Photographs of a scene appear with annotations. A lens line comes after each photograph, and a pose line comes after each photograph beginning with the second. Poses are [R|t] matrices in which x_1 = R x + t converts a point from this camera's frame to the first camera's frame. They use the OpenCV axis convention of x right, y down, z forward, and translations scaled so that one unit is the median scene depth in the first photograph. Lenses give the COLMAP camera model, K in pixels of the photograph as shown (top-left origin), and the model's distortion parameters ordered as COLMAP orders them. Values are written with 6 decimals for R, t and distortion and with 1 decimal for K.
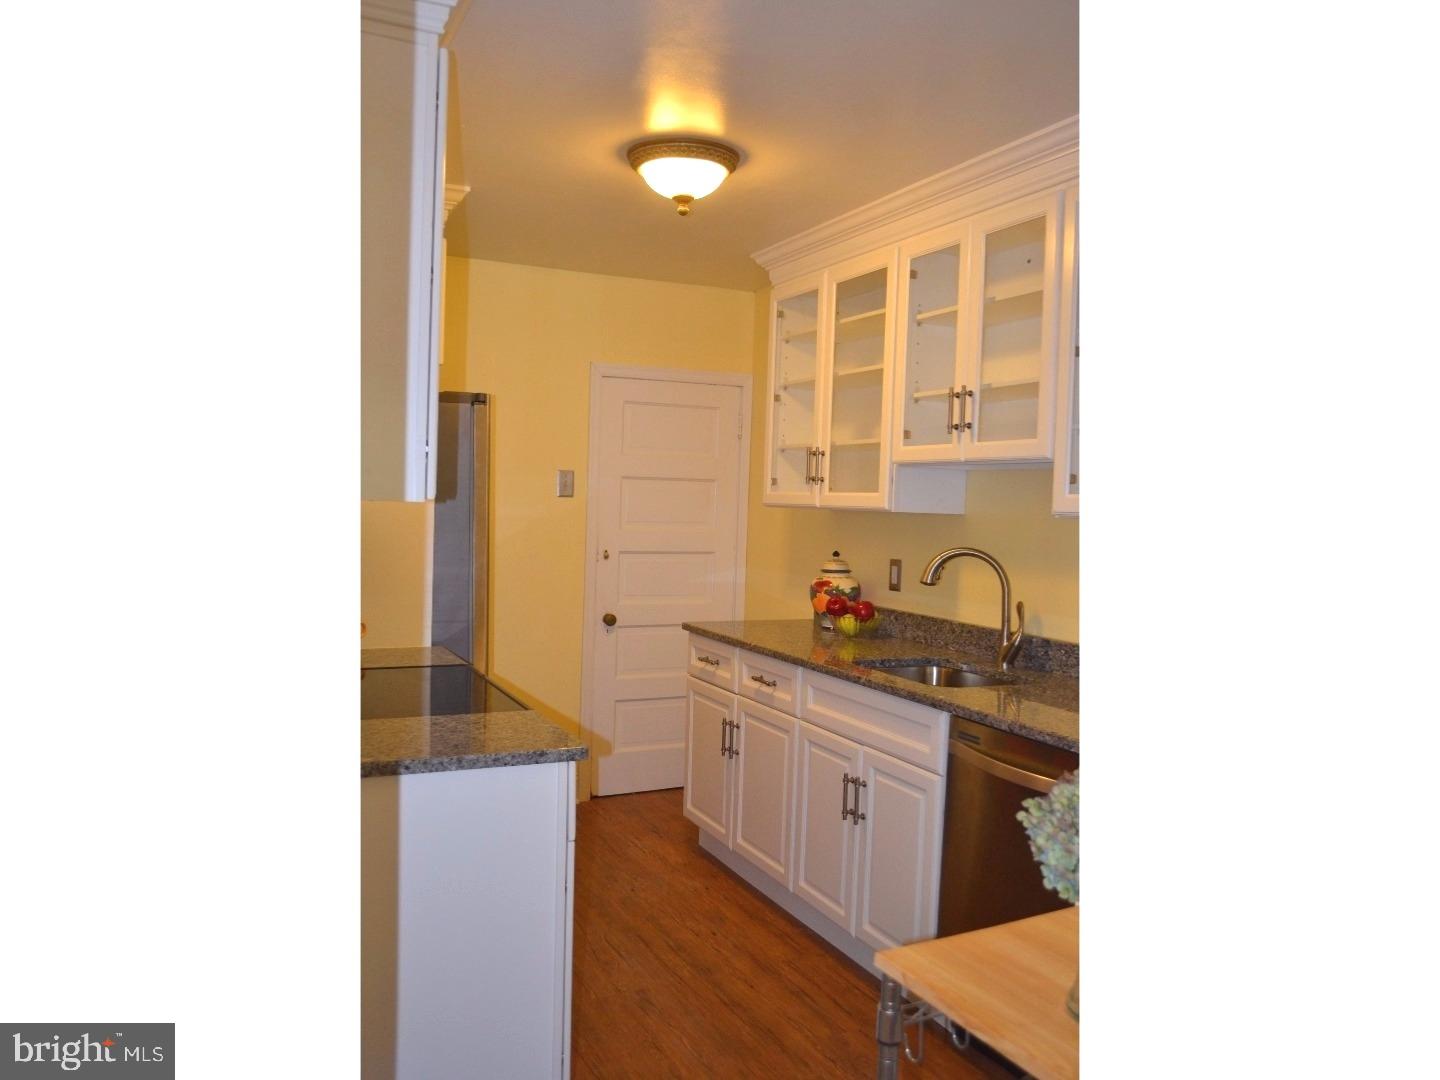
lens RADIAL K [[1149.5, 0, 717.8], [0, 1149.5, 536.8], [0, 0, 1]] dist [-0.018029, 0.007528]
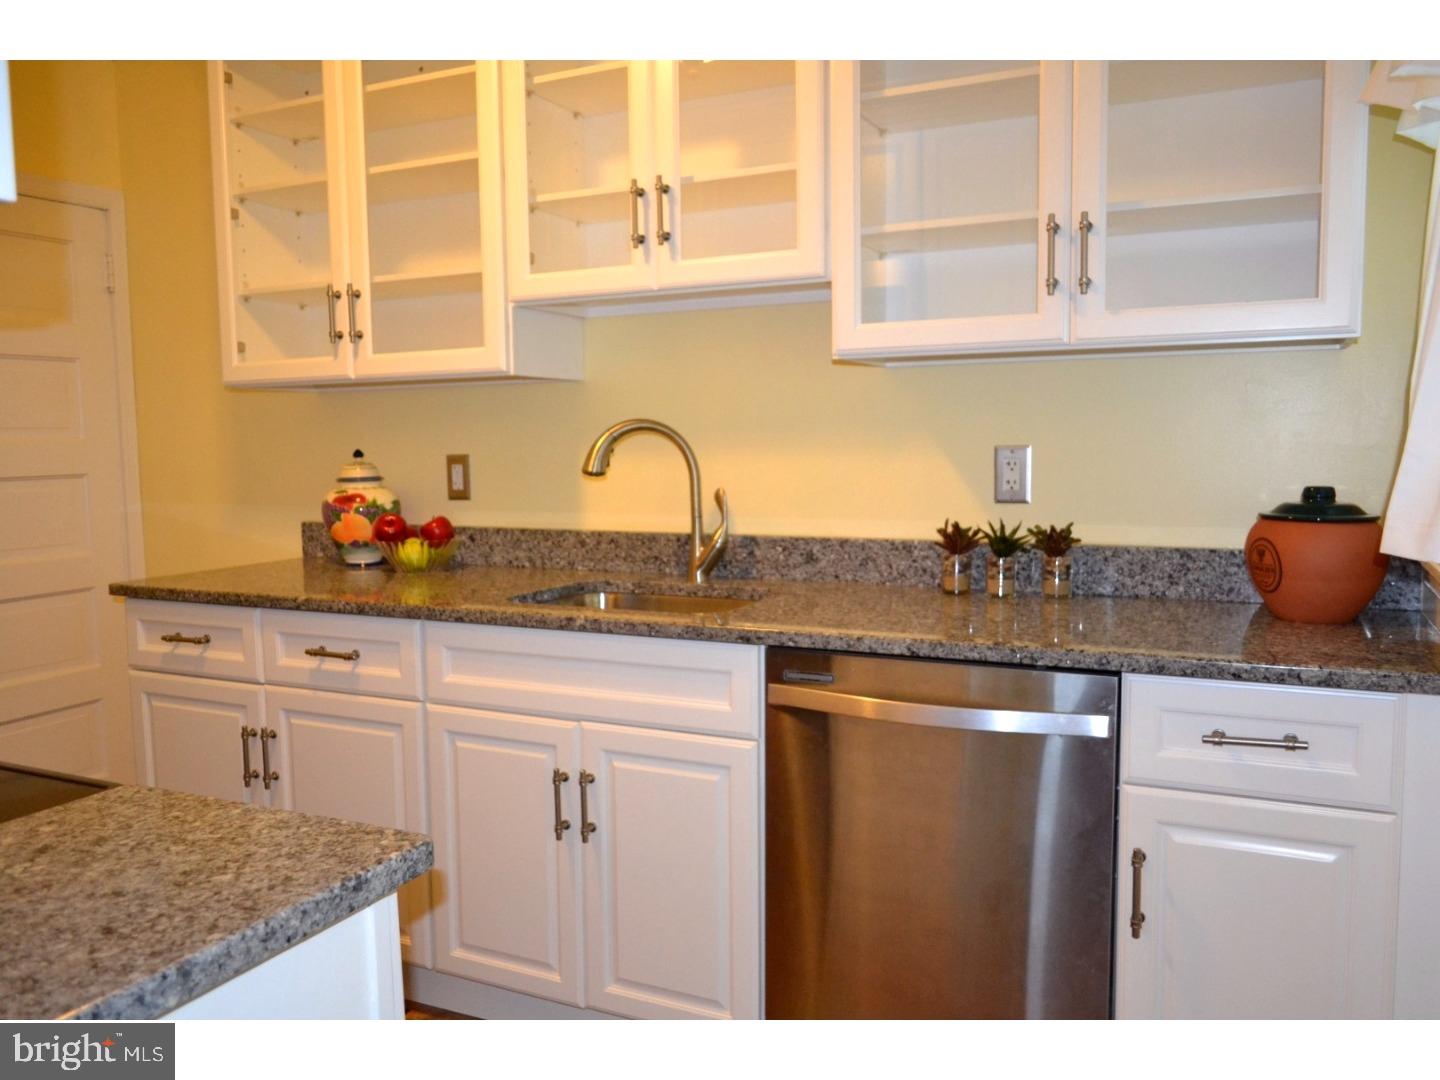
lens RADIAL K [[1149.5, 0, 722.1], [0, 1149.5, 548.6], [0, 0, 1]] dist [-0.018029, 0.007528]
pose [[0.760056, -0.099933, 0.642128, -0.194257], [0.060687, 0.994702, 0.082971, 0.030903], [-0.647018, -0.024094, 0.762094, 0.399163]]
